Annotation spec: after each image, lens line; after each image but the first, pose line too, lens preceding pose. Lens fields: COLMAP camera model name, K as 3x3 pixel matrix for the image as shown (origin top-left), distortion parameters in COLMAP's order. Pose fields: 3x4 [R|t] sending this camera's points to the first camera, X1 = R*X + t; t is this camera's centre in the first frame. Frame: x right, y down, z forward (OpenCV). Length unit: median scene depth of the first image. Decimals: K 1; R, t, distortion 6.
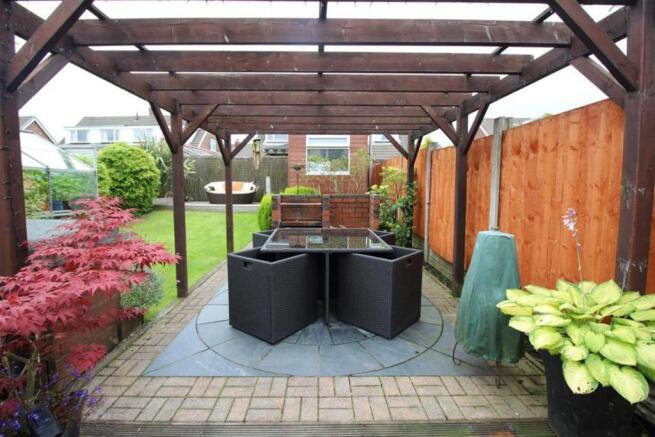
lens RADIAL K [[320.3, 0, 327.5], [0, 320.3, 218.5], [0, 0, 1]] dist [-0.030721, -0.000362]
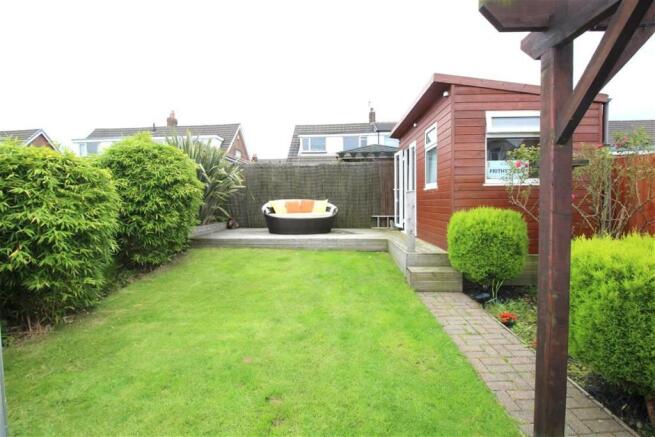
lens RADIAL K [[320.3, 0, 327.5], [0, 320.3, 218.5], [0, 0, 1]] dist [-0.030721, -0.000362]
pose [[0.999448, -0.014467, -0.029894, -0.299352], [0.013038, 0.998788, -0.047459, -0.057244], [0.030544, 0.047043, 0.998426, 0.443602]]
